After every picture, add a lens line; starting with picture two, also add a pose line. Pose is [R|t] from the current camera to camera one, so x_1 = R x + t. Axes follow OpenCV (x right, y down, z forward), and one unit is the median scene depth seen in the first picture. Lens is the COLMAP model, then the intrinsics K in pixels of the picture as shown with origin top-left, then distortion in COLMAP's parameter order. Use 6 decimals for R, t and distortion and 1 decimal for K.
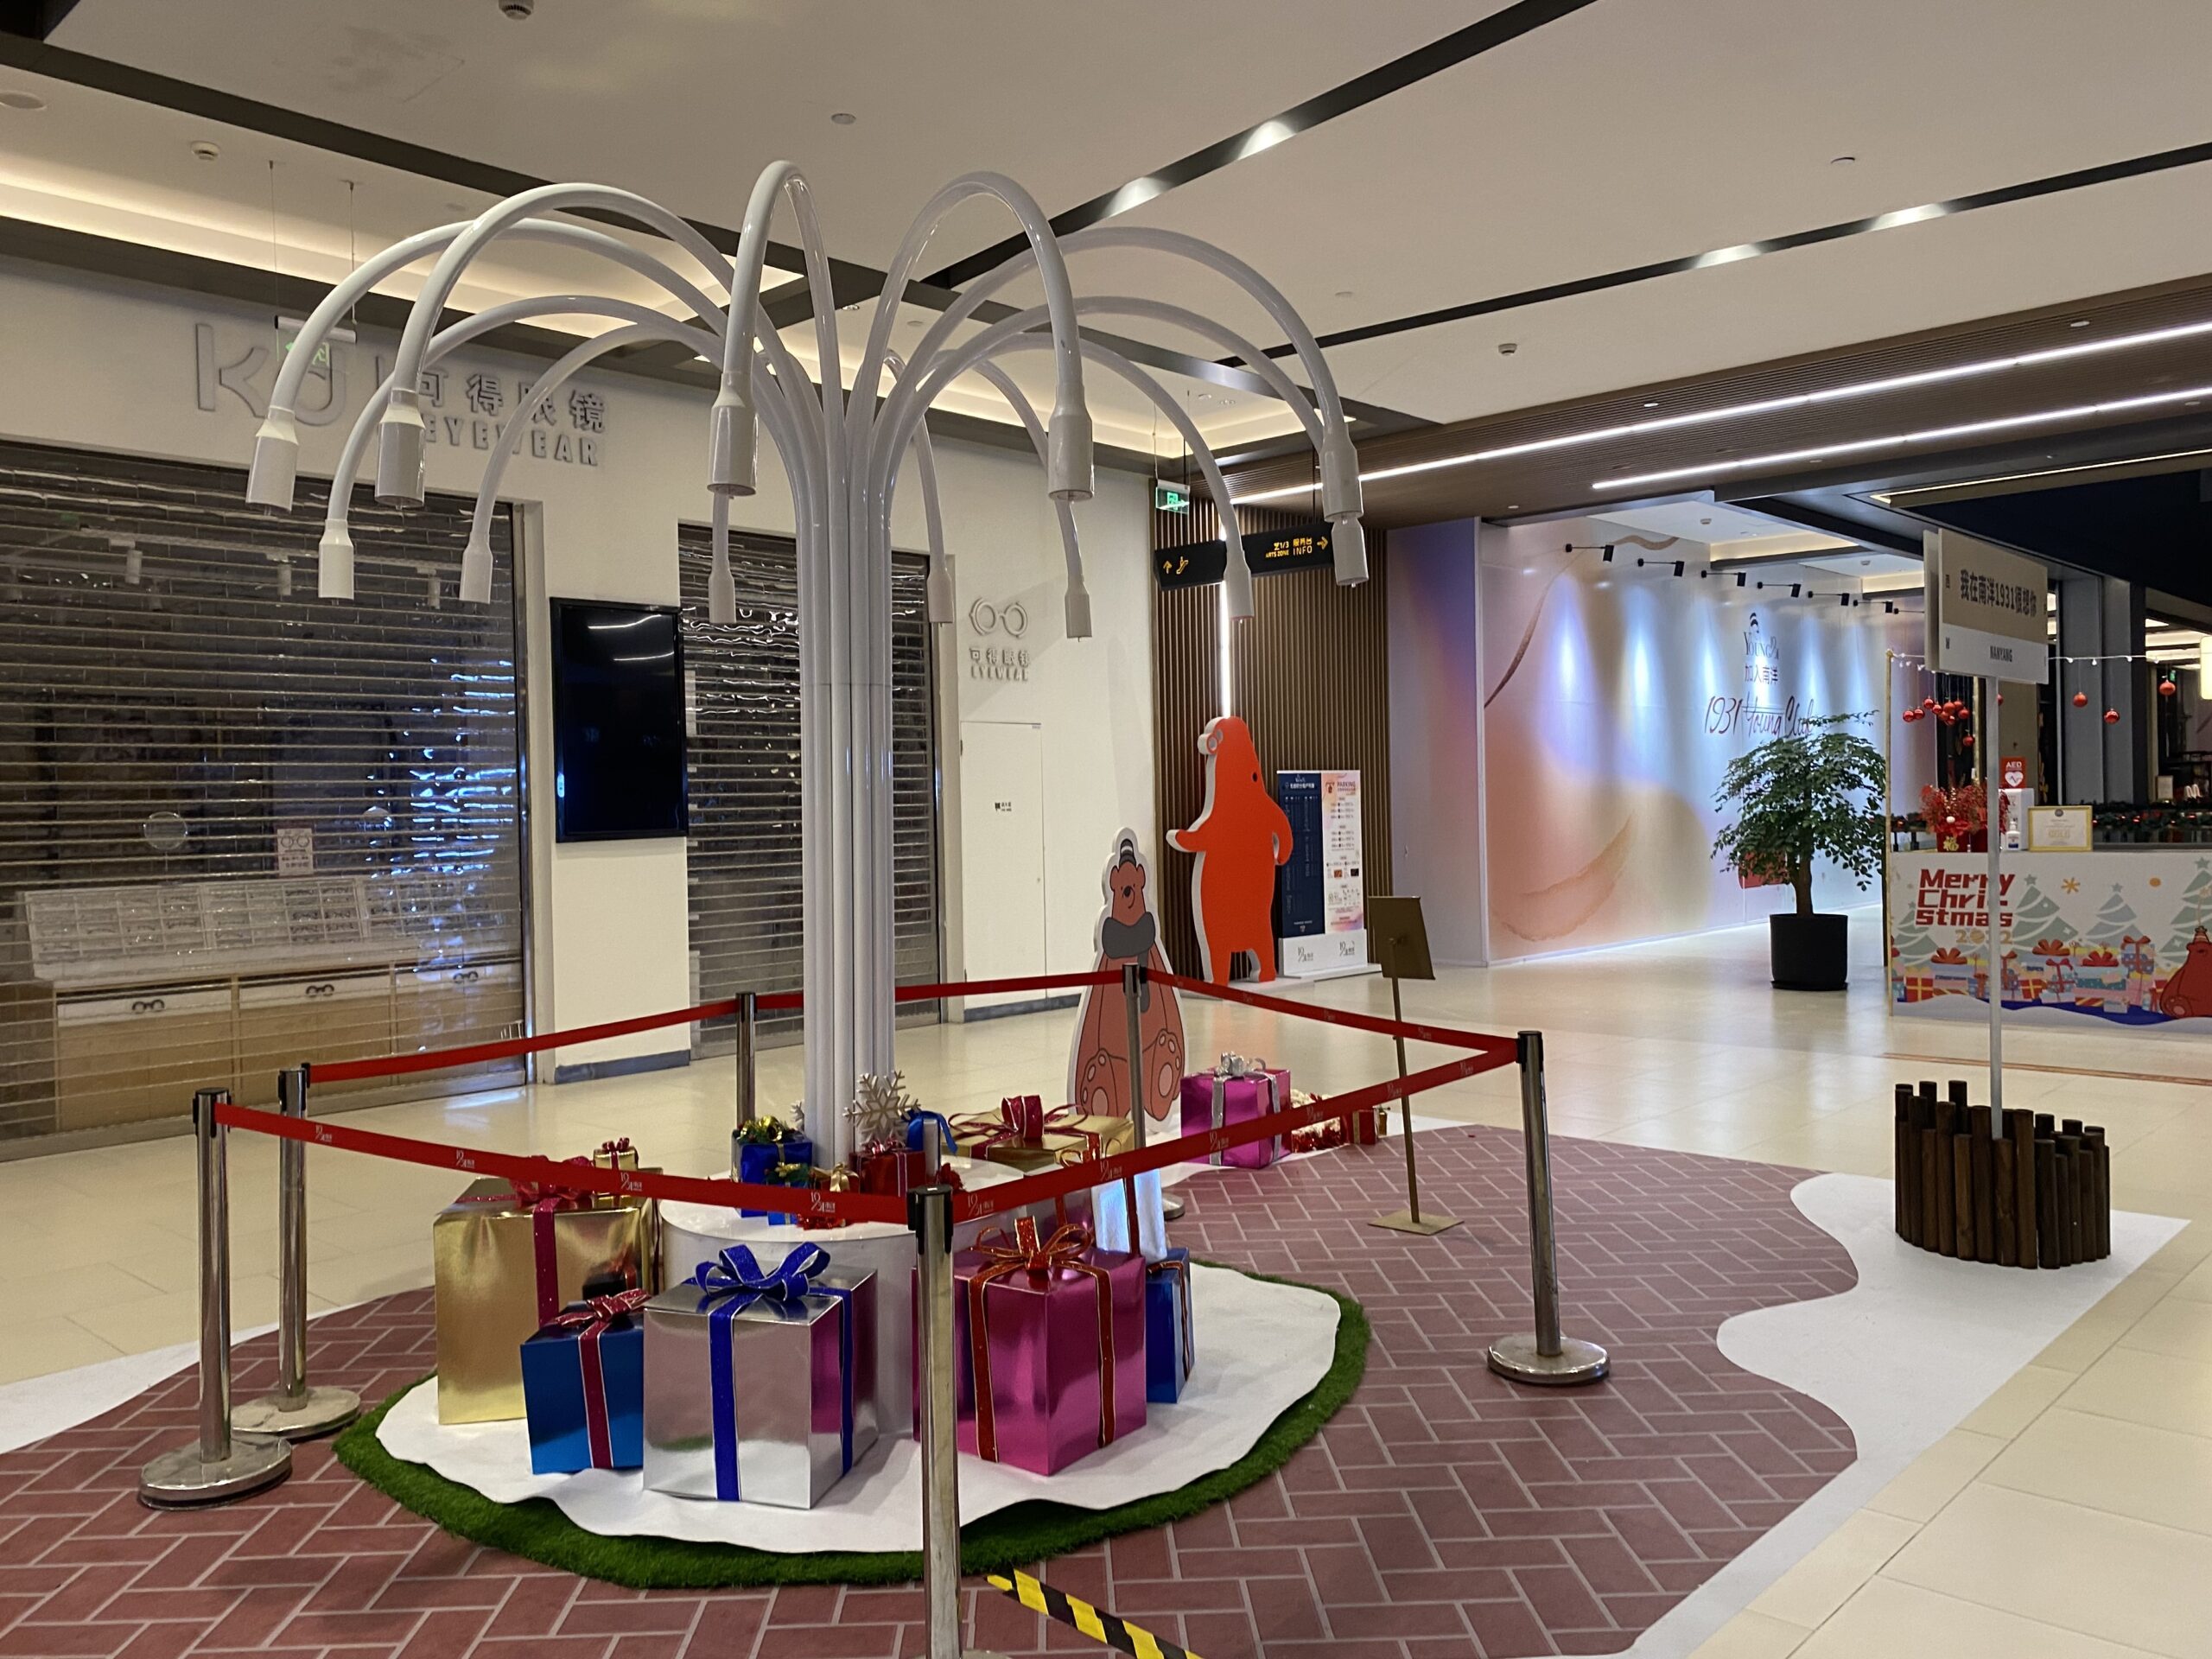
lens RADIAL K [[1671.8, 0, 1088.0], [0, 1671.8, 813.7], [0, 0, 1]] dist [0.002833, -0.015731]
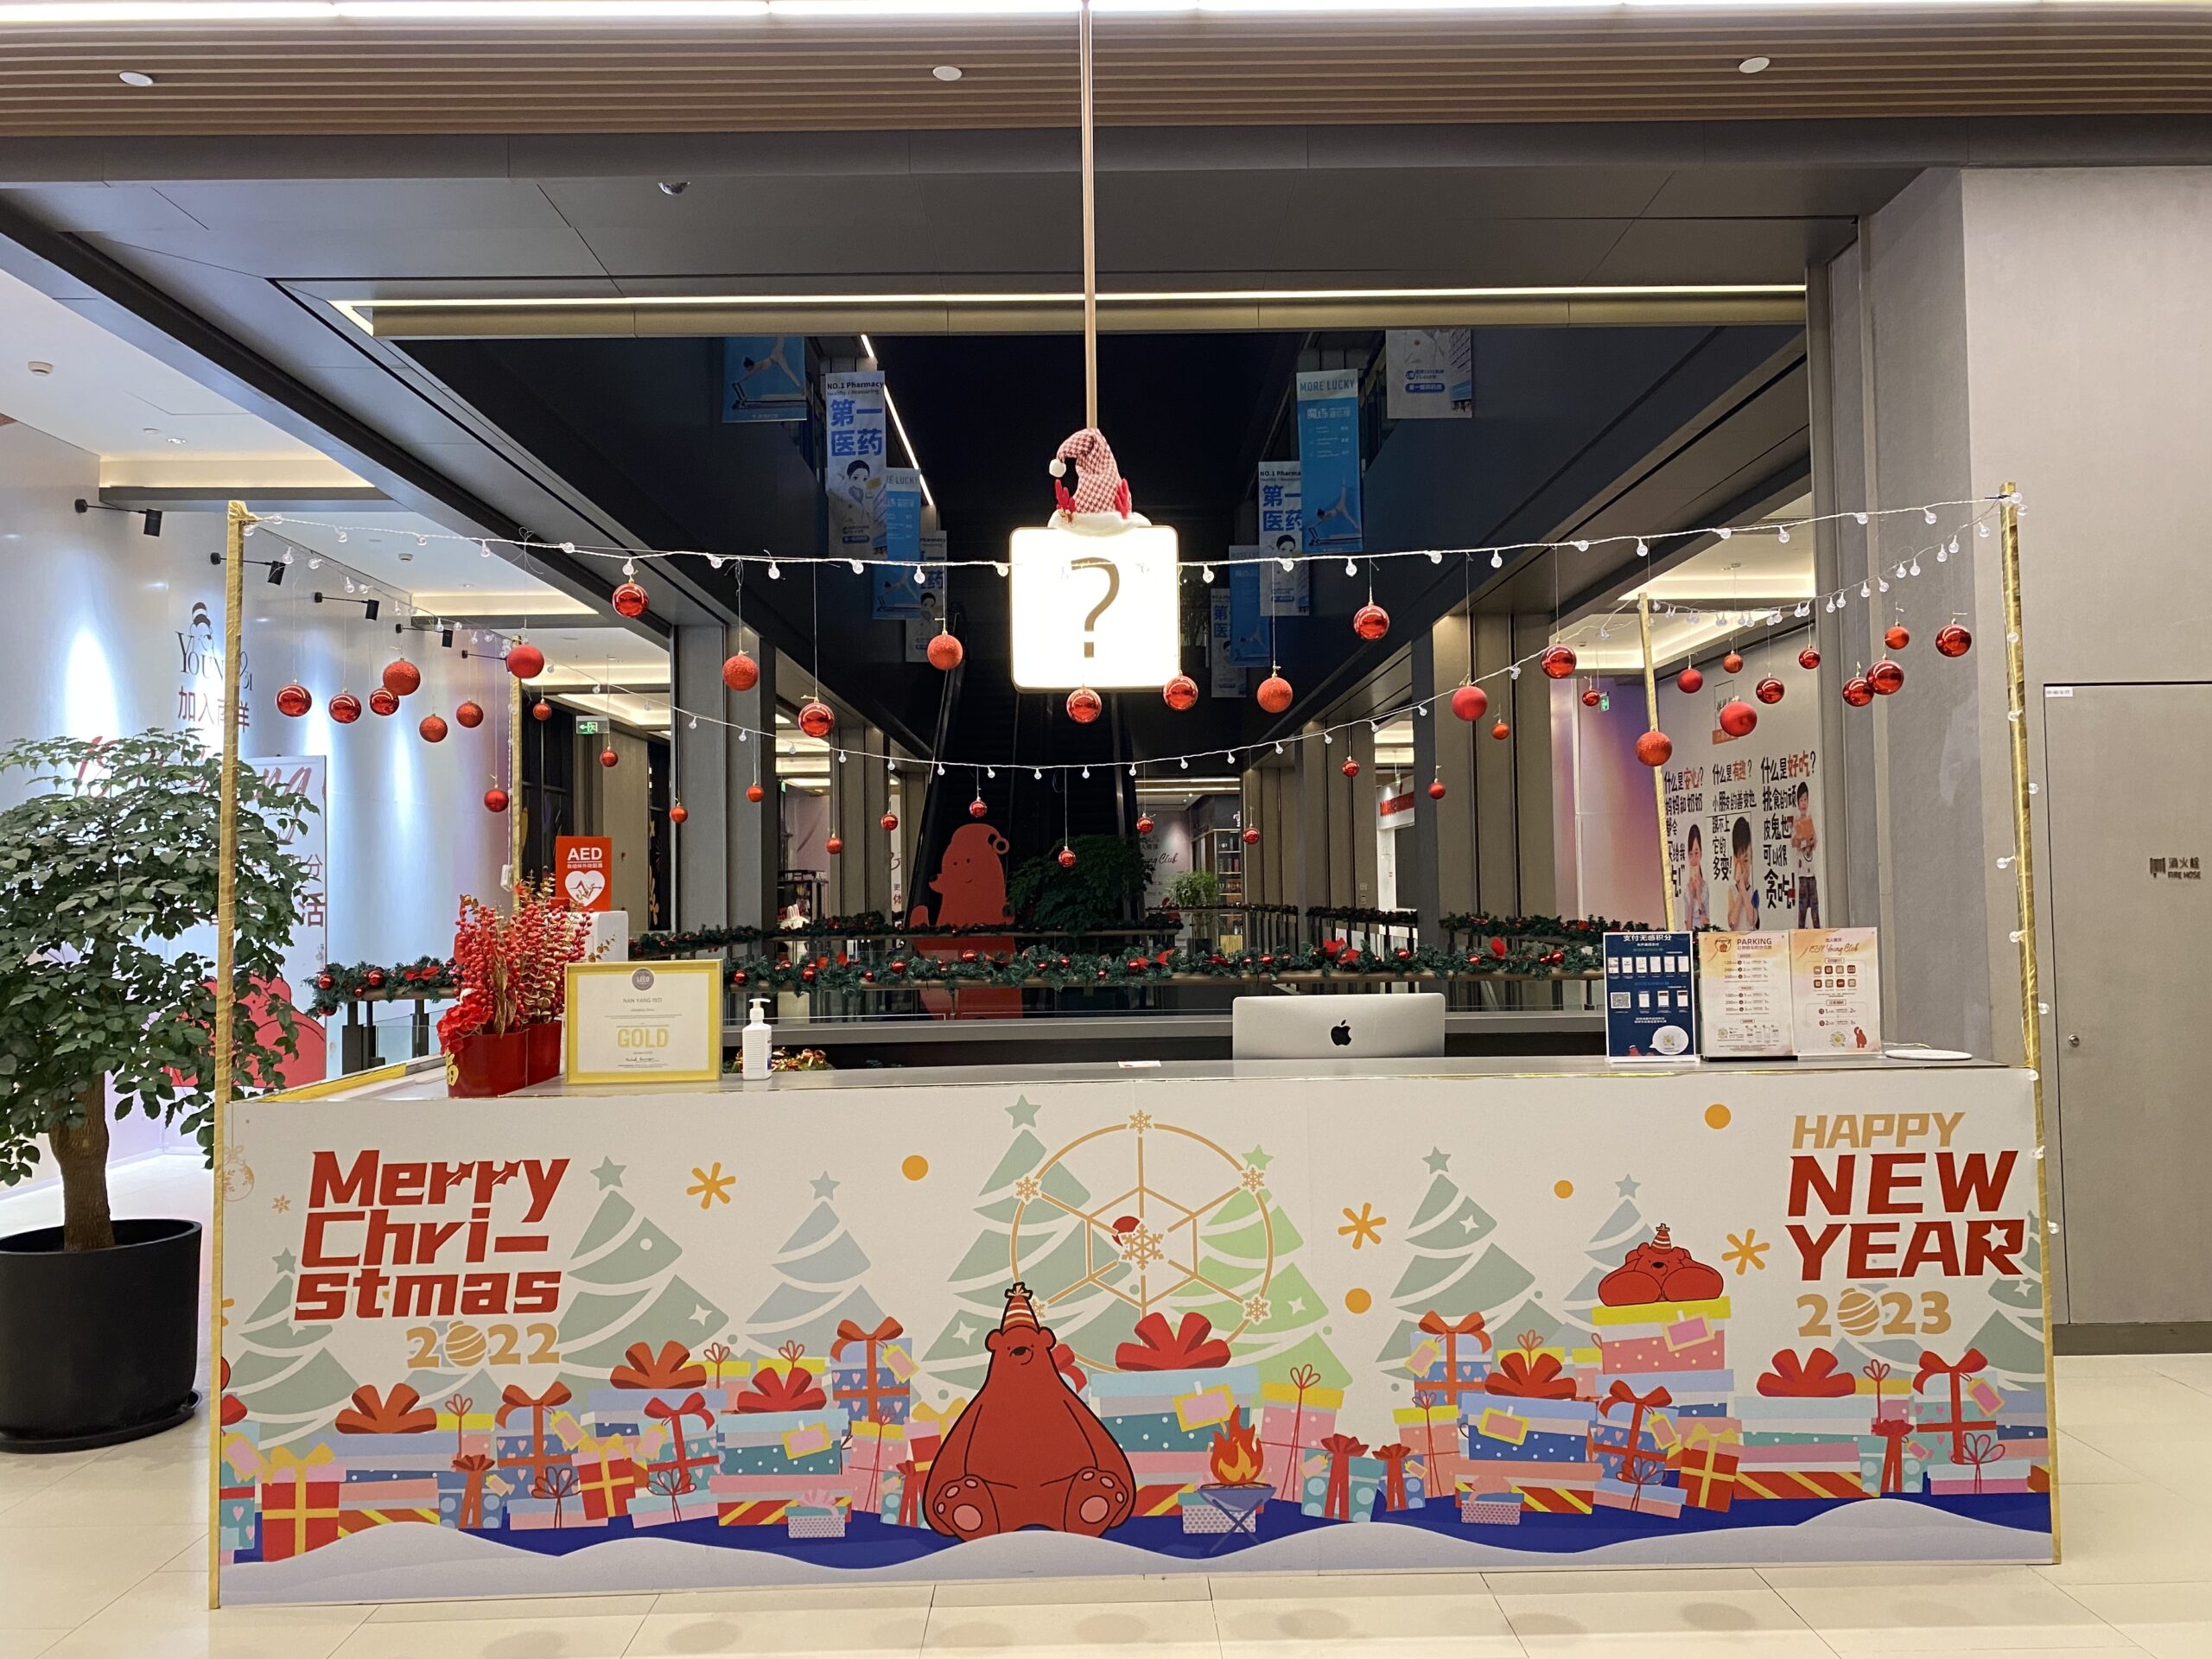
lens RADIAL K [[1671.8, 0, 1097.2], [0, 1671.8, 819.2], [0, 0, 1]] dist [0.002833, -0.015731]
pose [[0.712827, 0.045471, 0.699864, 0.382116], [0.000675, 0.997851, -0.065519, -0.011601], [-0.701339, 0.047176, 0.711265, 0.664360]]
